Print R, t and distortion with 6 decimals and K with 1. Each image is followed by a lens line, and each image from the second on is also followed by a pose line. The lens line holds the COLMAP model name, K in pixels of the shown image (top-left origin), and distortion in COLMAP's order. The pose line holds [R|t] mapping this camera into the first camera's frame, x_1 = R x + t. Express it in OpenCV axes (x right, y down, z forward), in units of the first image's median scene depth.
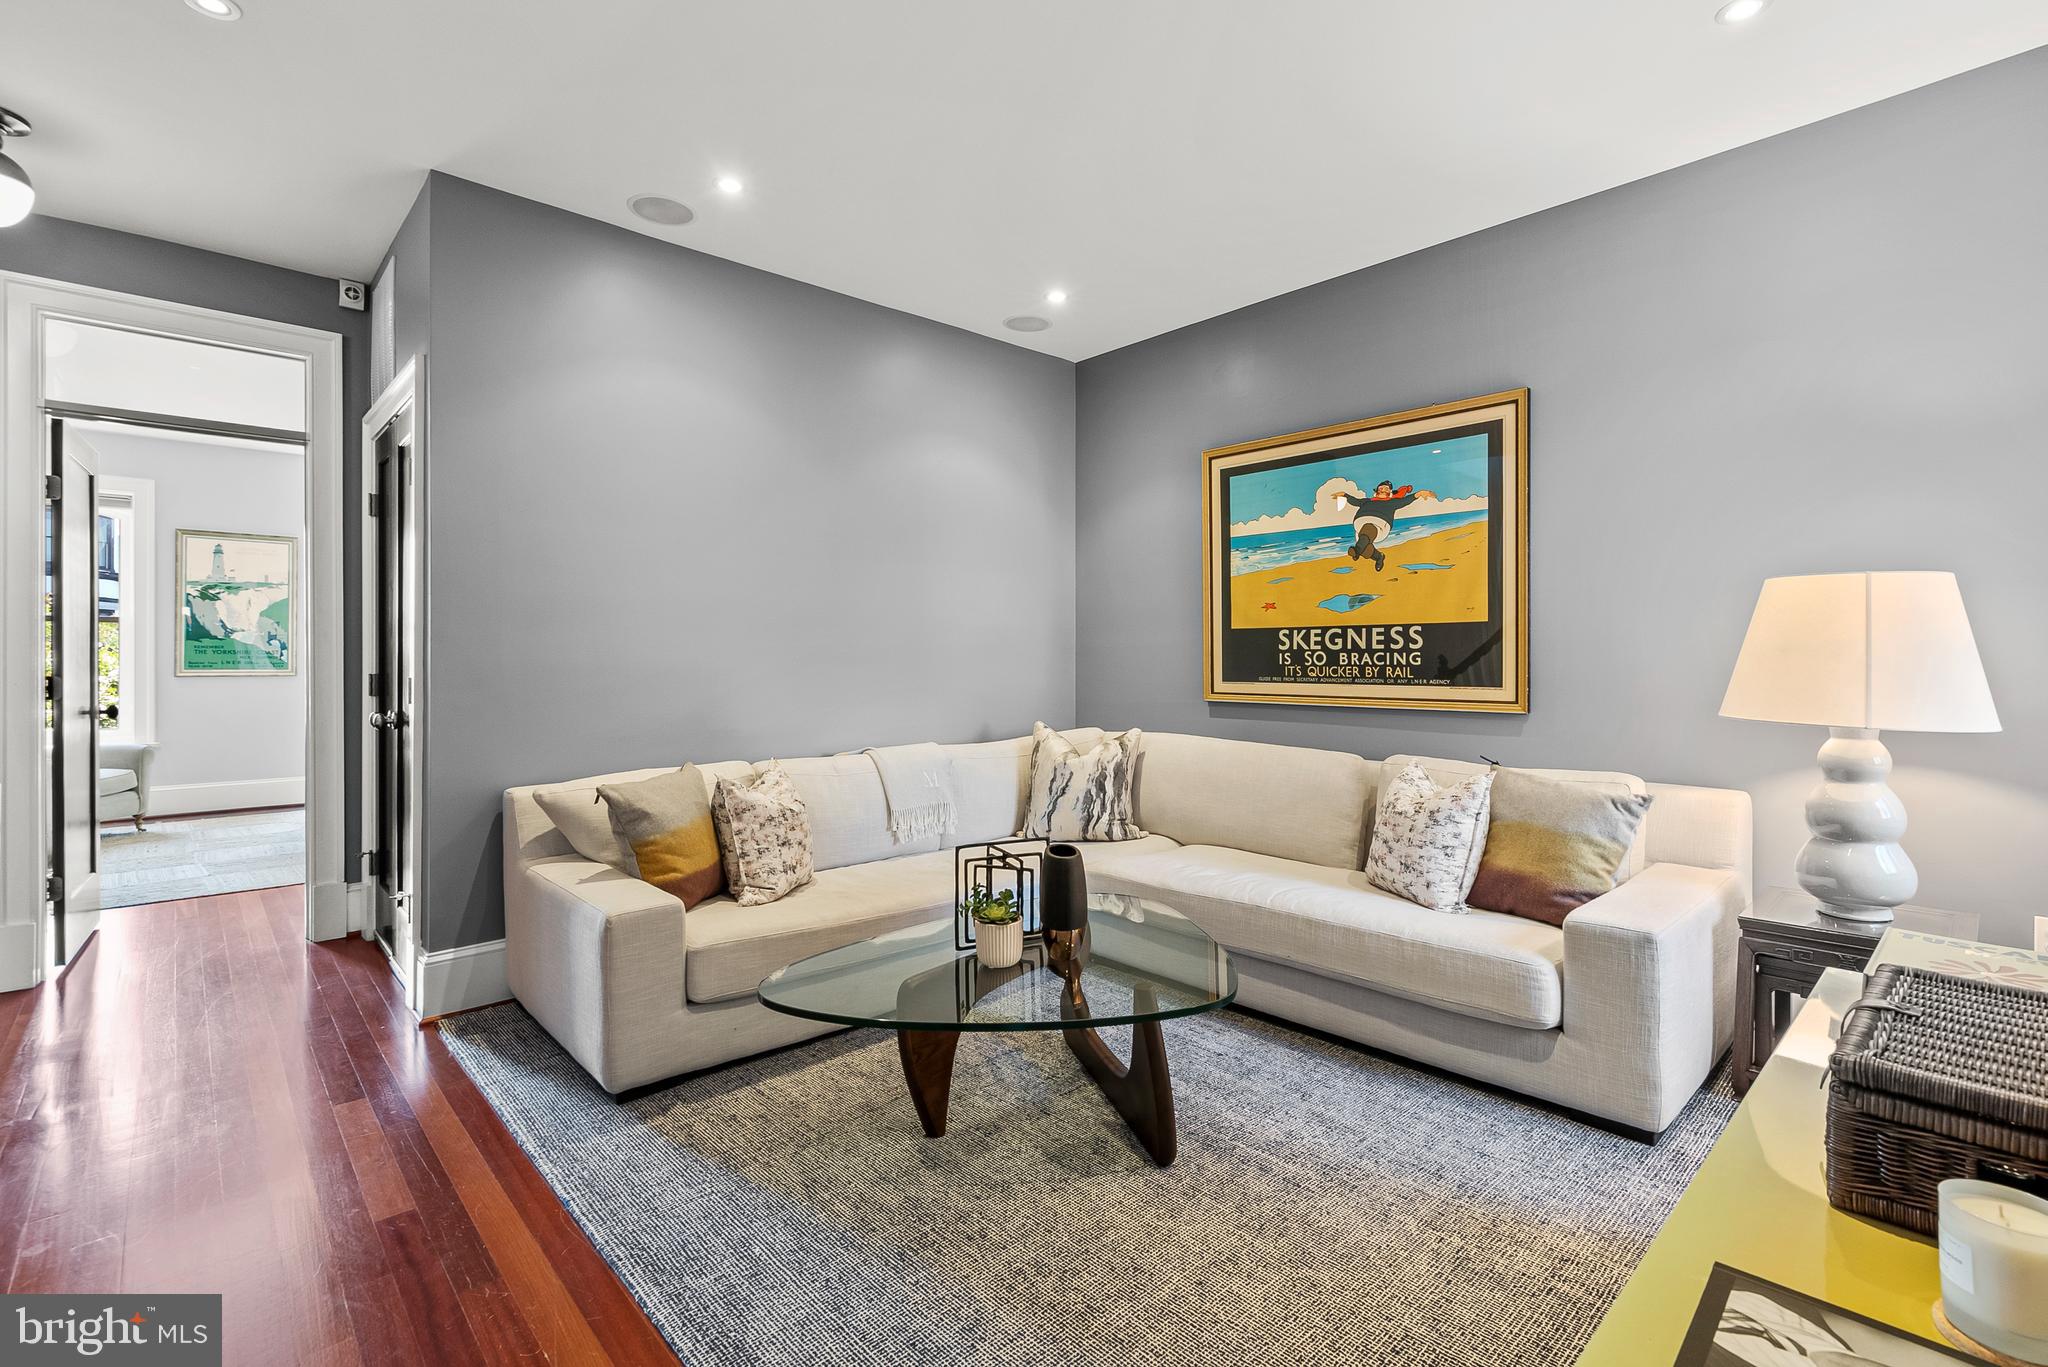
lens RADIAL K [[935.7, 0, 1022.5], [0, 935.7, 655.4], [0, 0, 1]] dist [0.002125, 0.000531]
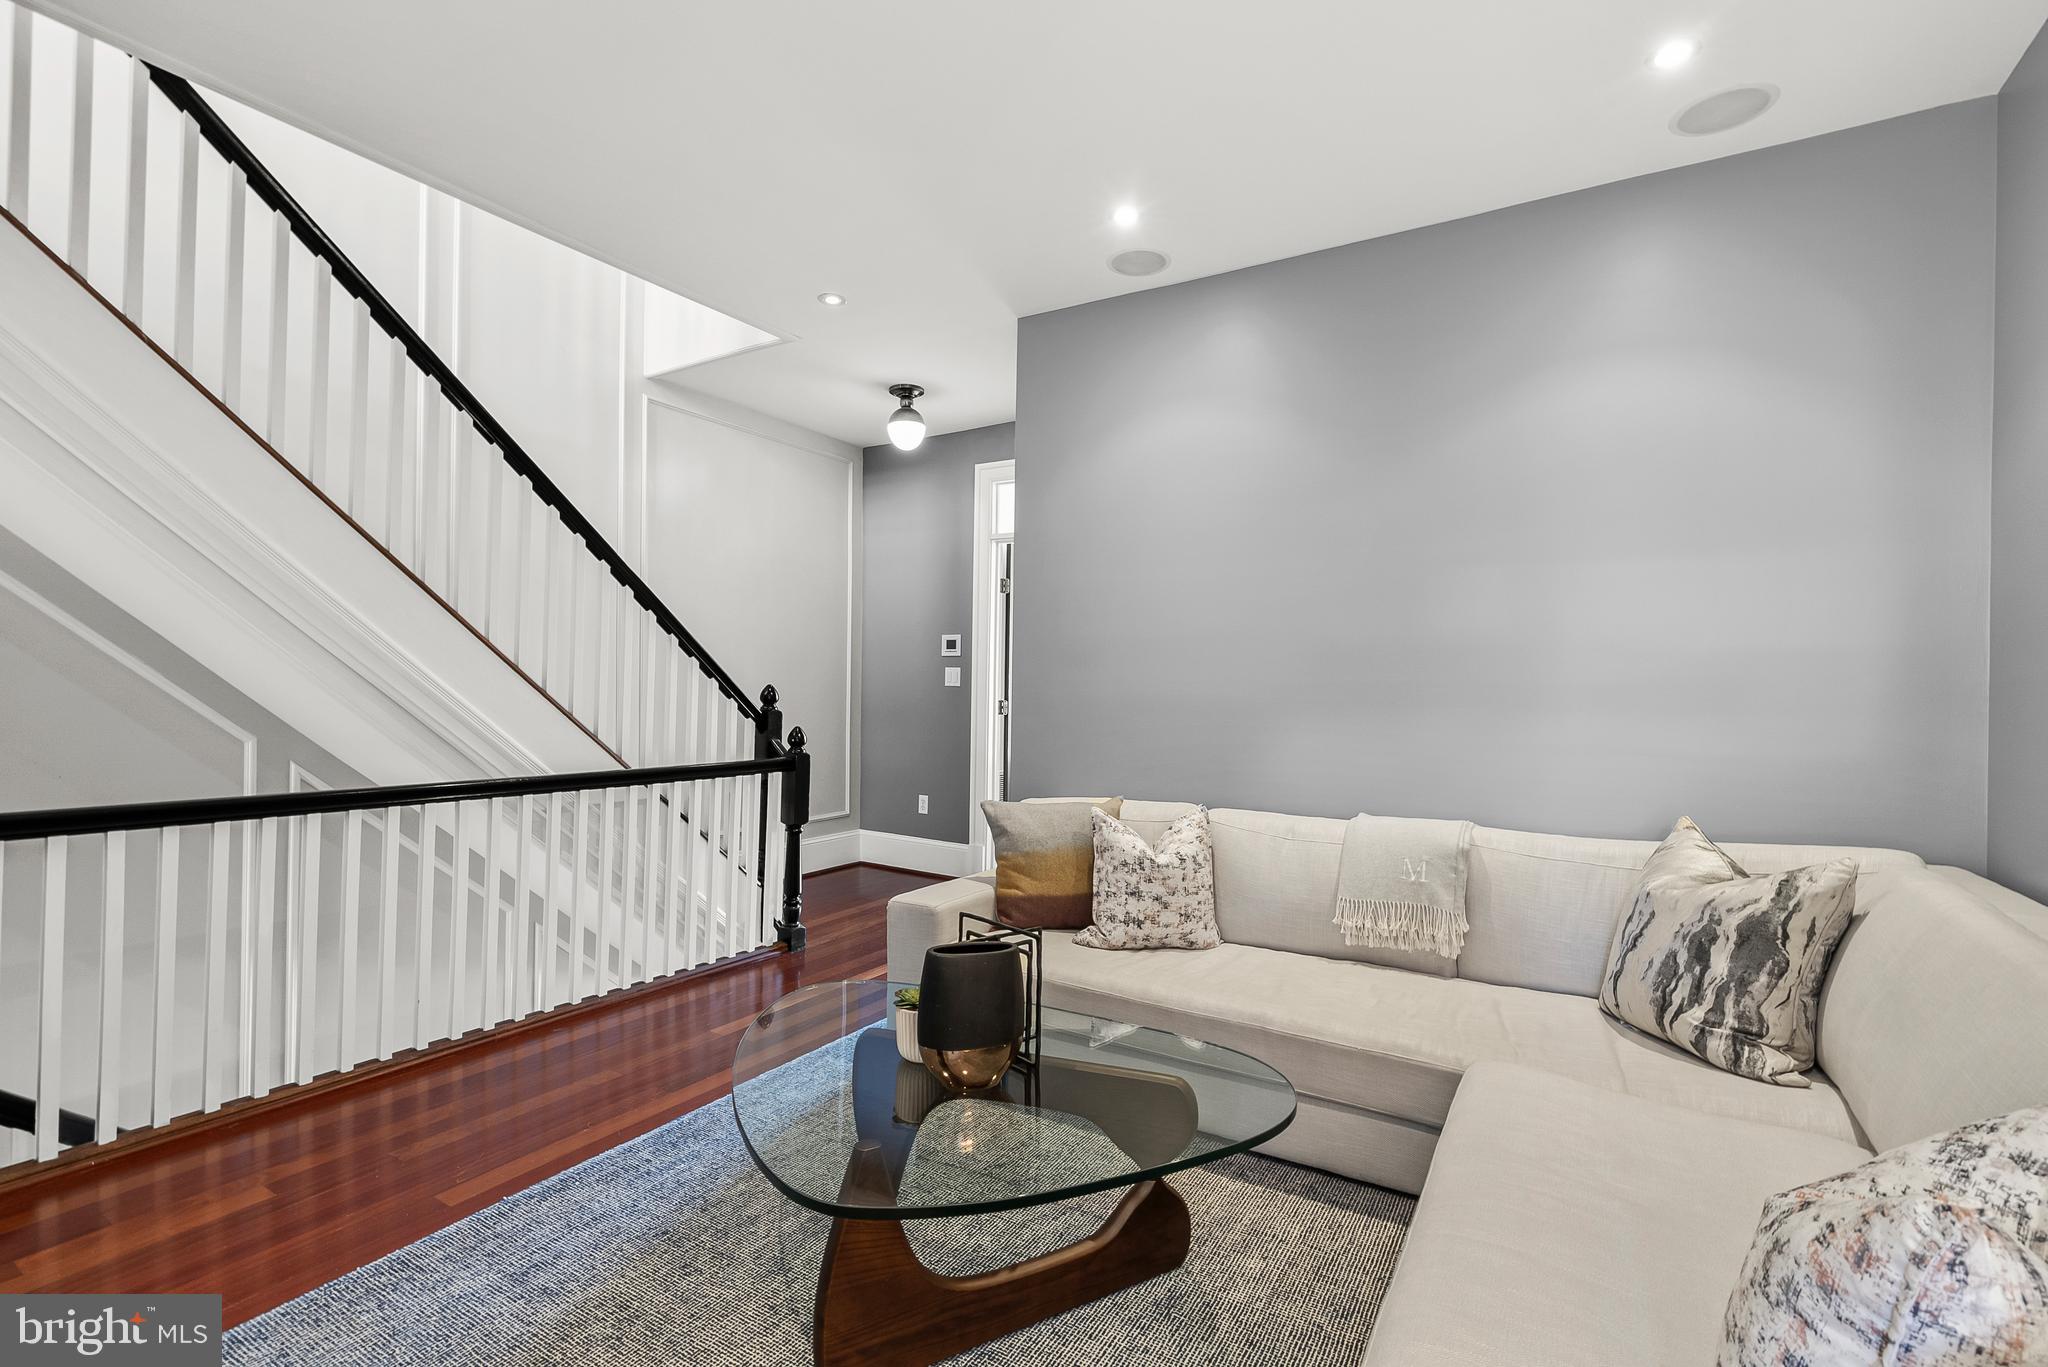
lens RADIAL K [[927.0, 0, 1026.6], [0, 927.0, 685.2], [0, 0, 1]] dist [0.000228, 0.000125]
pose [[0.285366, -0.000116, -0.958419, 0.583508], [-0.013144, 0.999905, -0.004035, -0.001098], [0.958329, 0.013749, 0.285337, 0.615222]]
